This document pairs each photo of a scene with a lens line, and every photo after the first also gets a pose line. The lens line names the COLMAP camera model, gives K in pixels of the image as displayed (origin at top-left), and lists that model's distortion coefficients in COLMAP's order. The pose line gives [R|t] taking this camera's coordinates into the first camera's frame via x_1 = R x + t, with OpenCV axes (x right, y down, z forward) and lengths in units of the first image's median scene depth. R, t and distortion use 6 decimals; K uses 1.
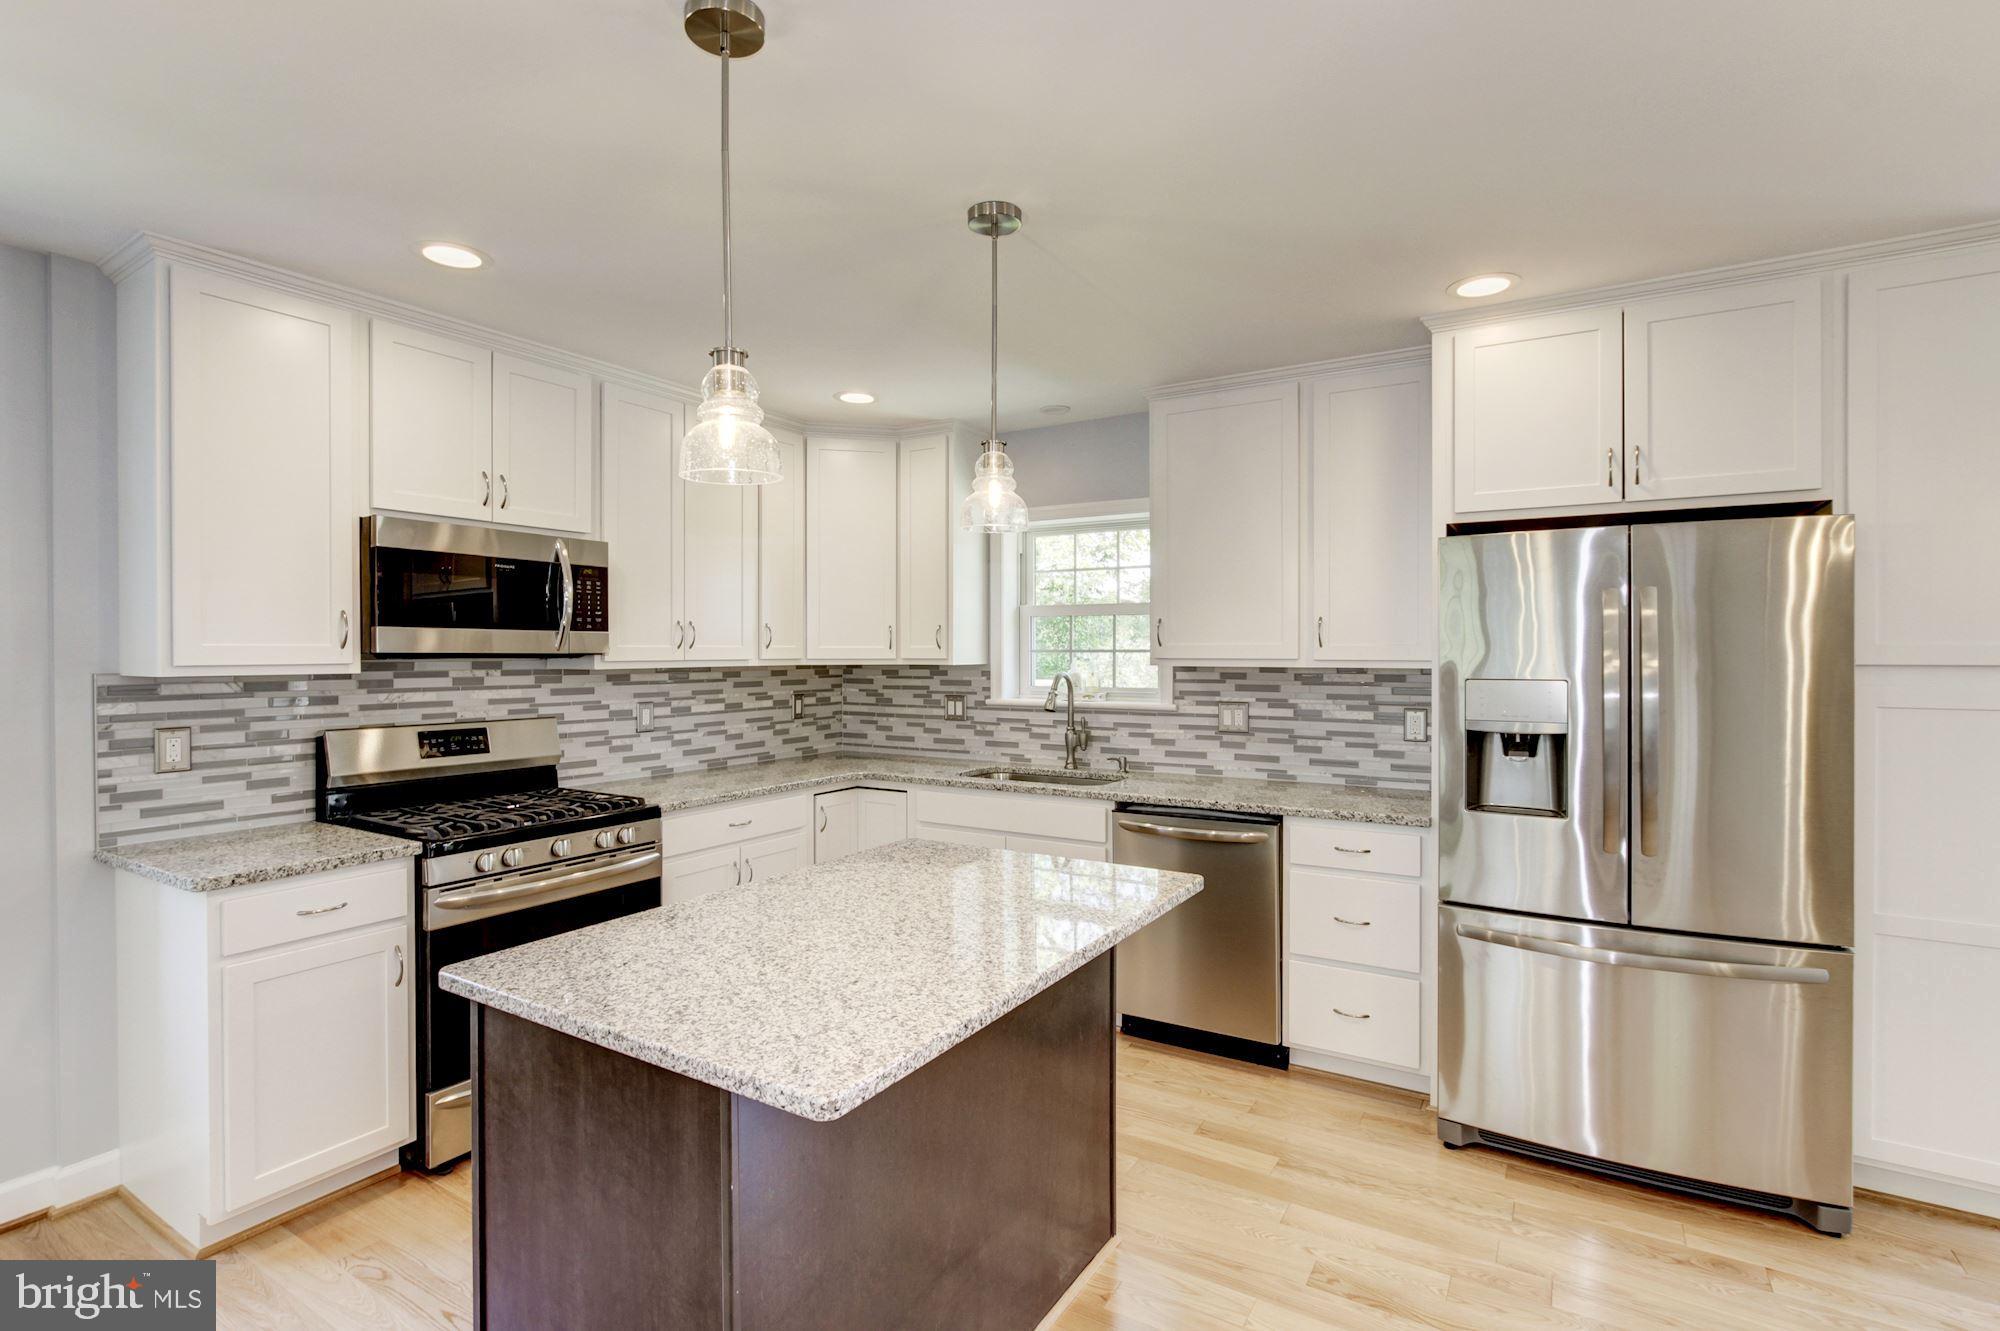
lens RADIAL K [[930.2, 0, 988.4], [0, 930.2, 655.6], [0, 0, 1]] dist [-0.017397, 0.004645]
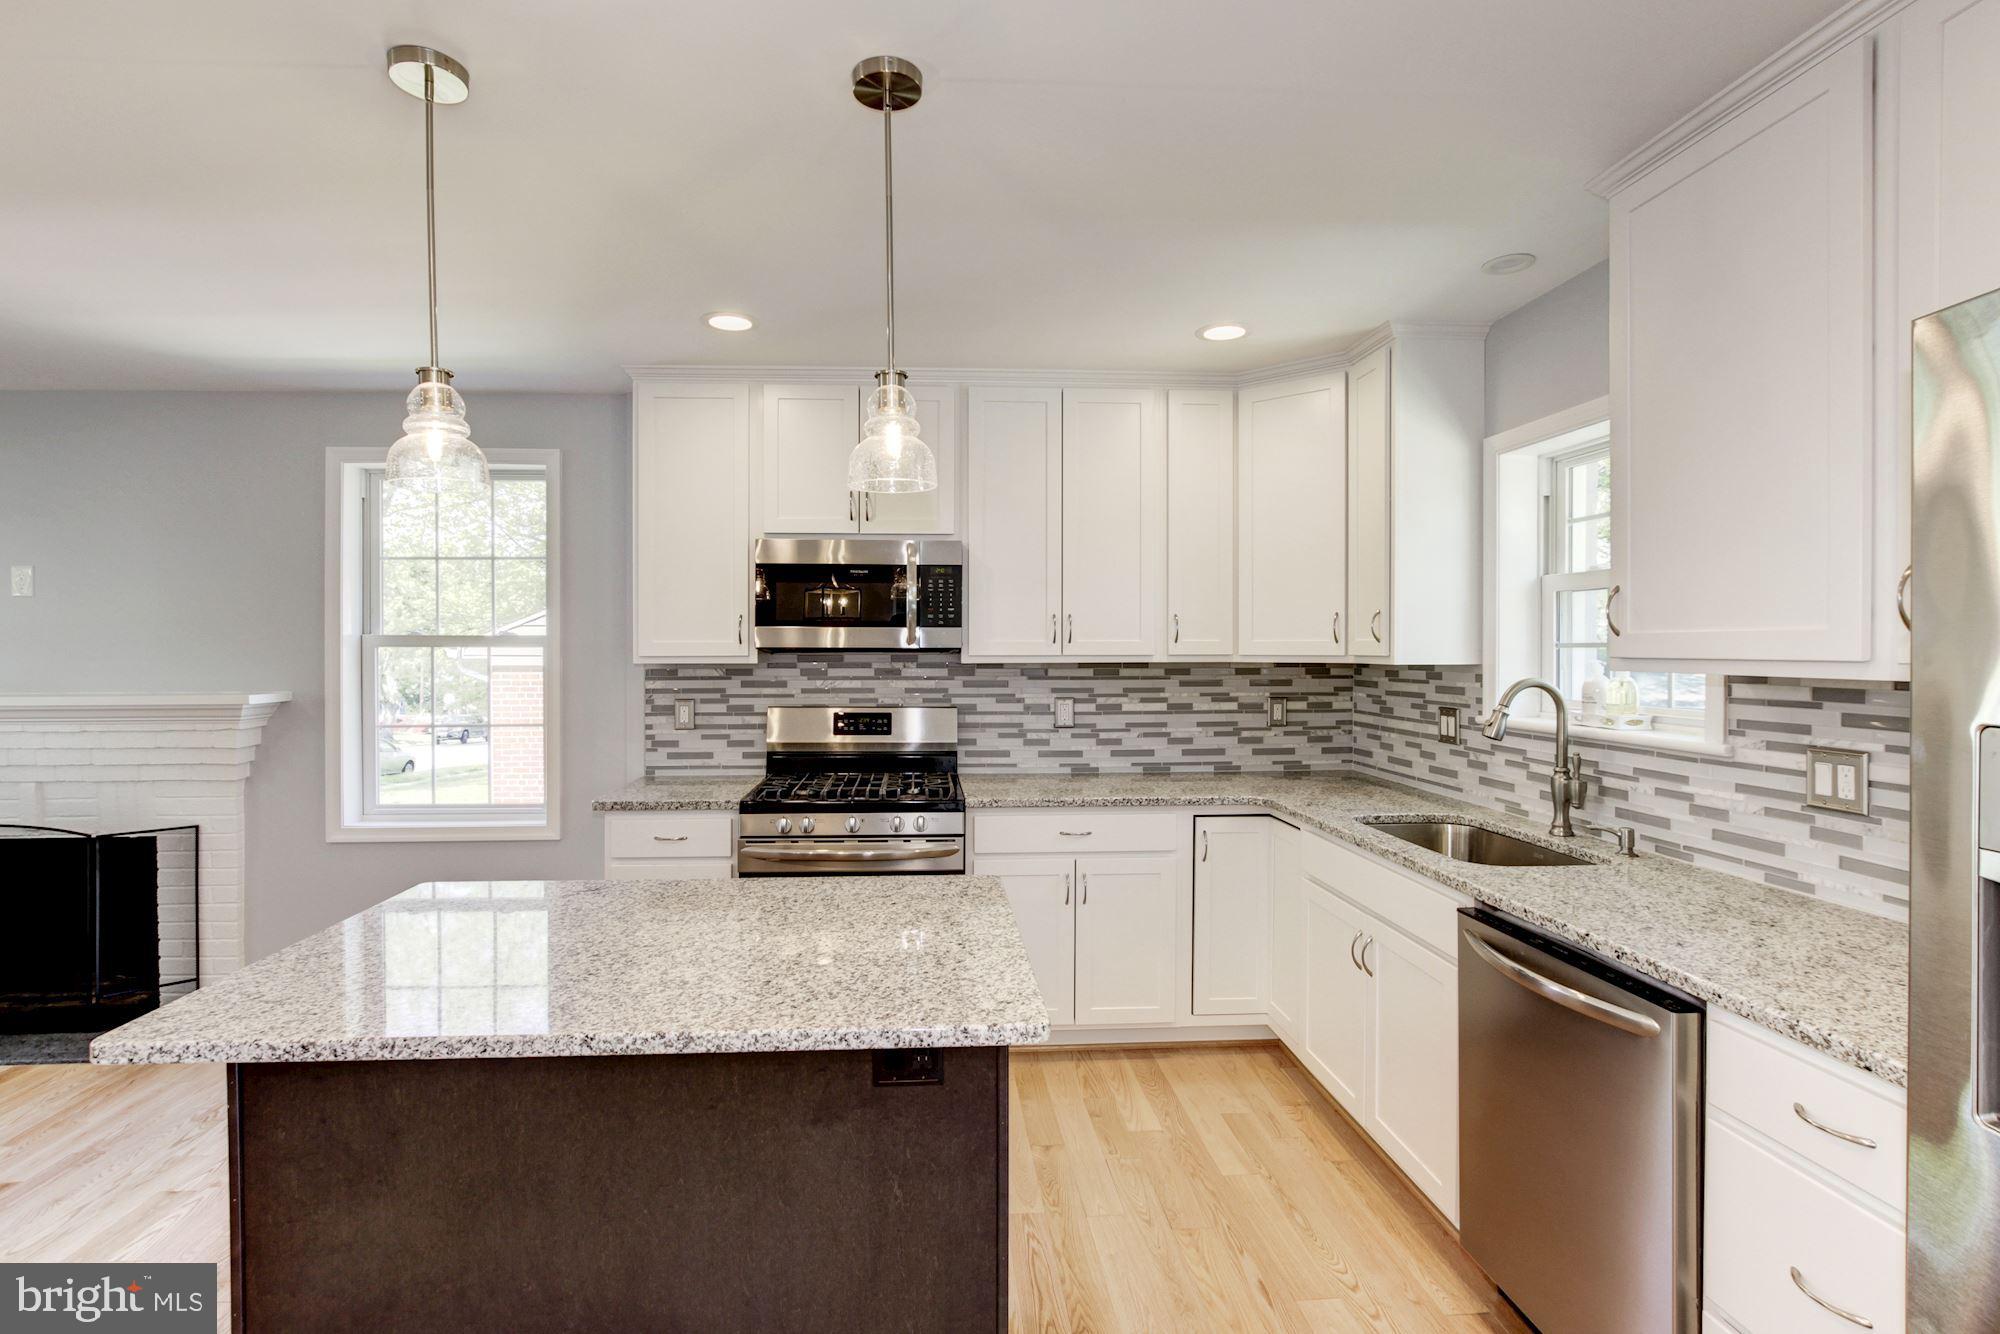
lens RADIAL K [[930.2, 0, 983.6], [0, 930.2, 660.6], [0, 0, 1]] dist [-0.017397, 0.004645]
pose [[0.586114, 0.011102, -0.810153, 0.414568], [-0.003566, 0.999932, 0.011123, -0.000097], [0.810221, -0.003630, 0.586114, 0.376339]]
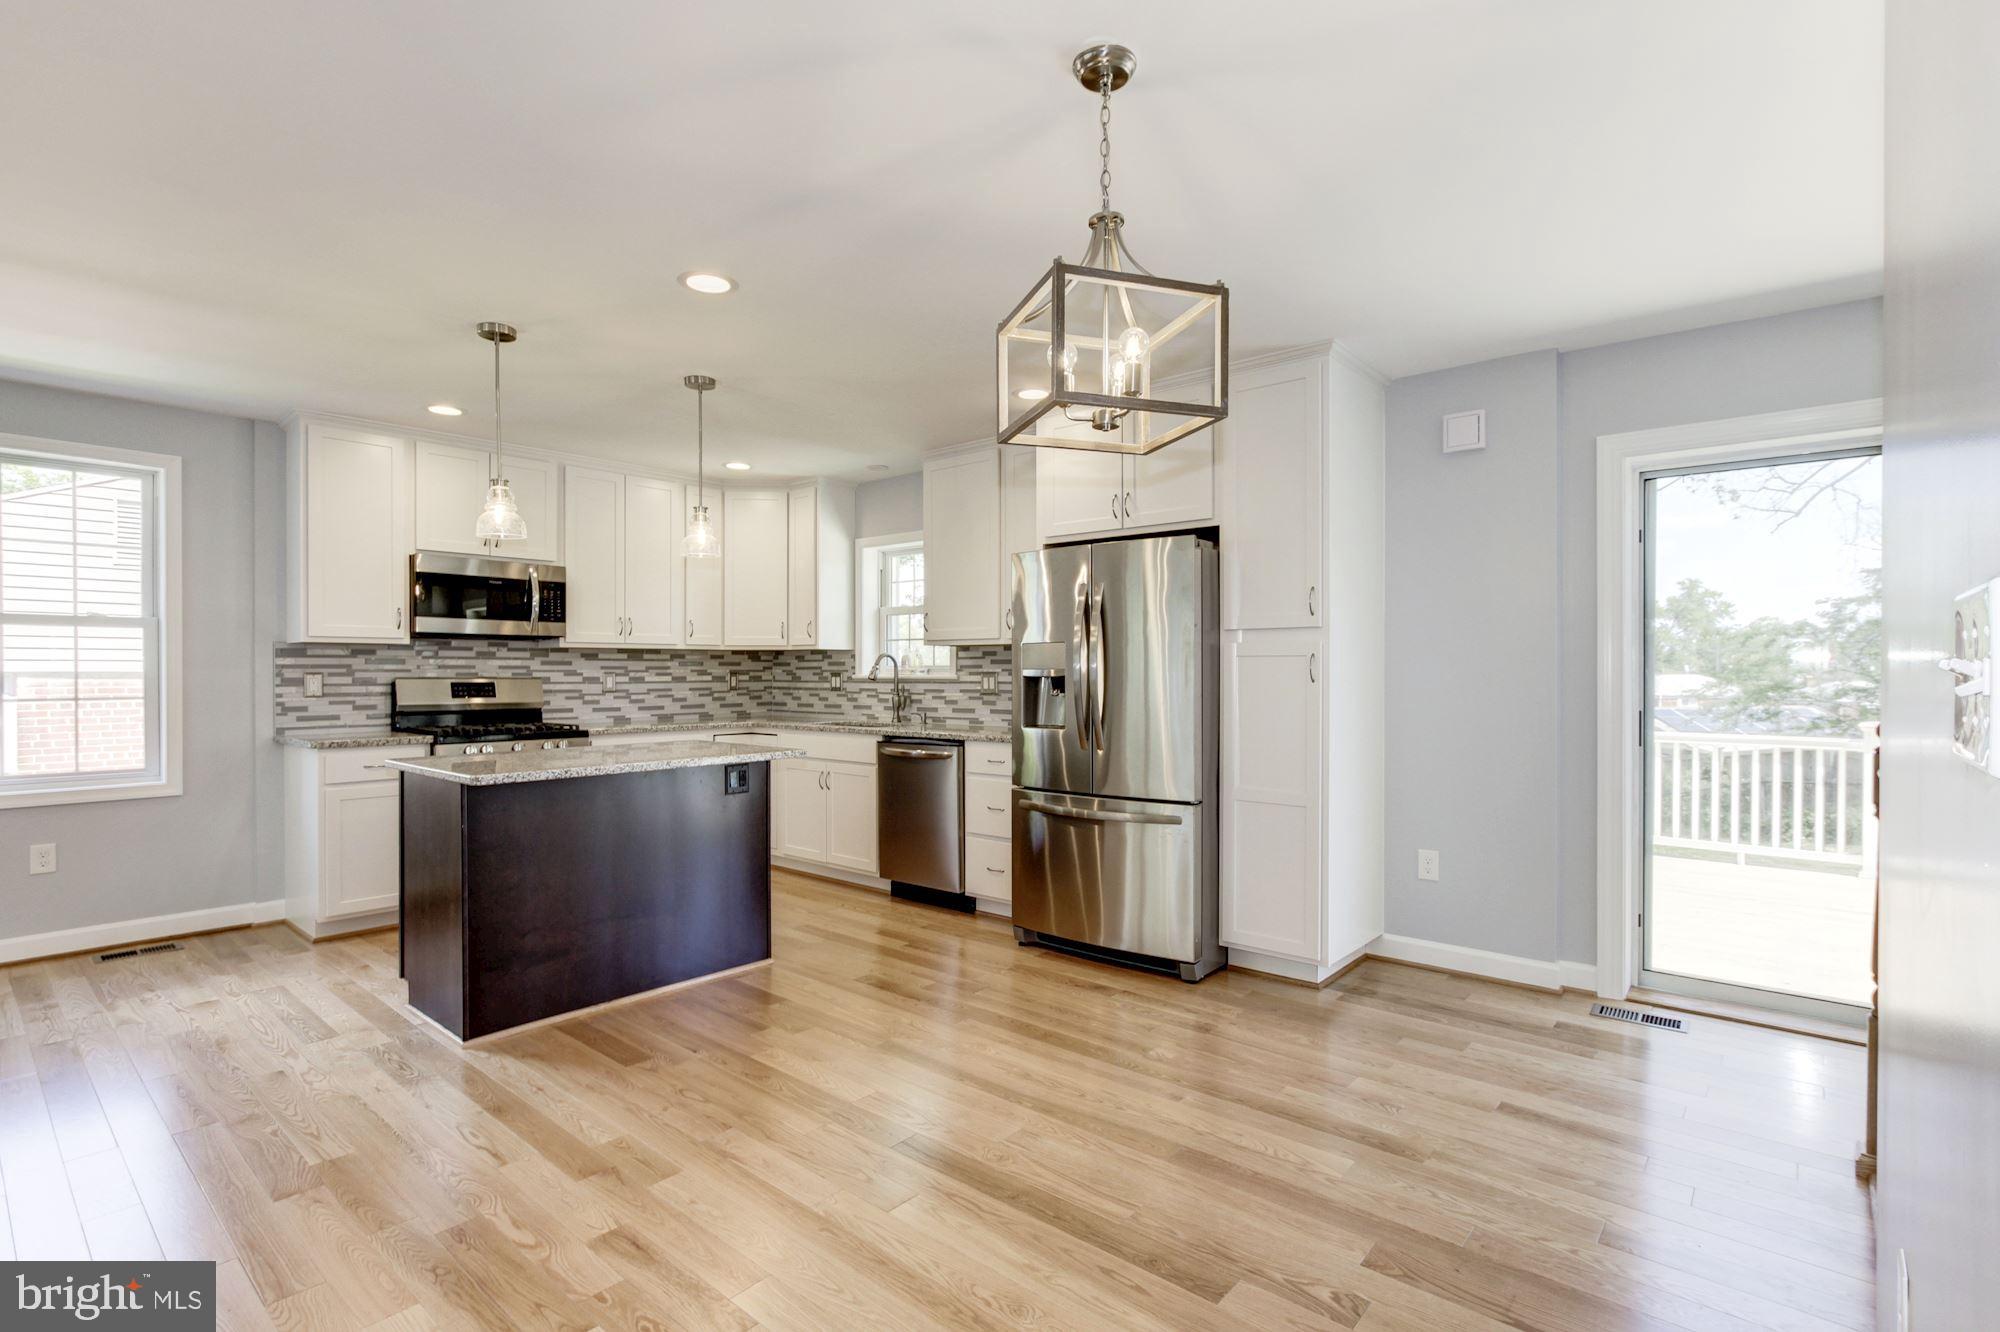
lens RADIAL K [[930.2, 0, 983.5], [0, 930.2, 671.5], [0, 0, 1]] dist [-0.017397, 0.004645]
pose [[0.986270, 0.001550, -0.165132, 0.517065], [-0.002170, 0.999991, -0.003573, 0.057124], [0.165125, 0.003882, 0.986265, -0.416283]]
